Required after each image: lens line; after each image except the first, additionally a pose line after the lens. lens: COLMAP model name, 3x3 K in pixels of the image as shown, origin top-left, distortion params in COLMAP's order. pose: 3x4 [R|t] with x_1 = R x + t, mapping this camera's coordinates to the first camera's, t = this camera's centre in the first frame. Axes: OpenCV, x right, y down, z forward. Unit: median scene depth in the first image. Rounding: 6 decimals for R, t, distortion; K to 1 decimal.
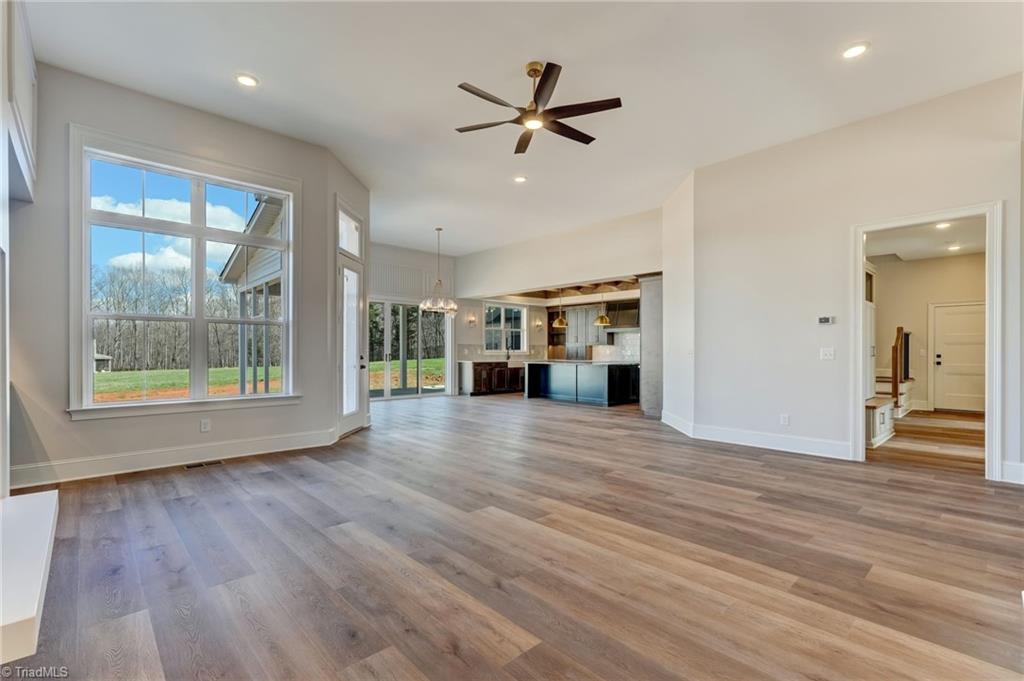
lens RADIAL K [[456.9, 0, 515.0], [0, 456.9, 342.6], [0, 0, 1]] dist [0.001610, 0.000211]
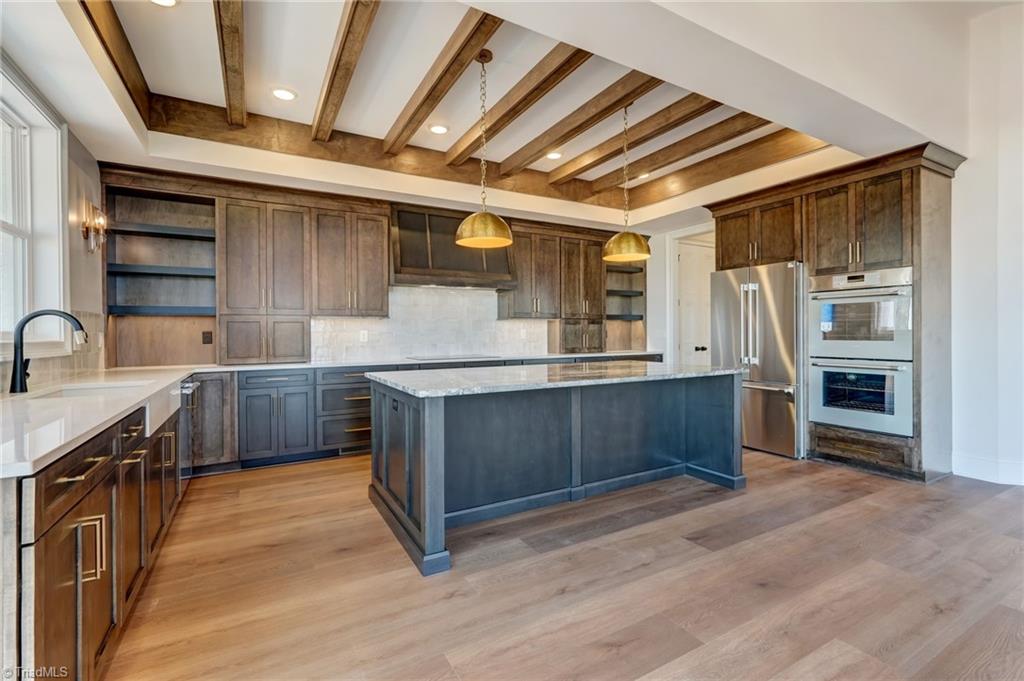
lens RADIAL K [[456.9, 0, 515.0], [0, 456.9, 342.6], [0, 0, 1]] dist [0.001610, 0.000211]
pose [[0.237521, -0.028078, 0.970976, -0.138057], [-0.010839, 0.999443, 0.031553, 0.012455], [-0.971322, -0.018019, 0.237085, 0.800033]]
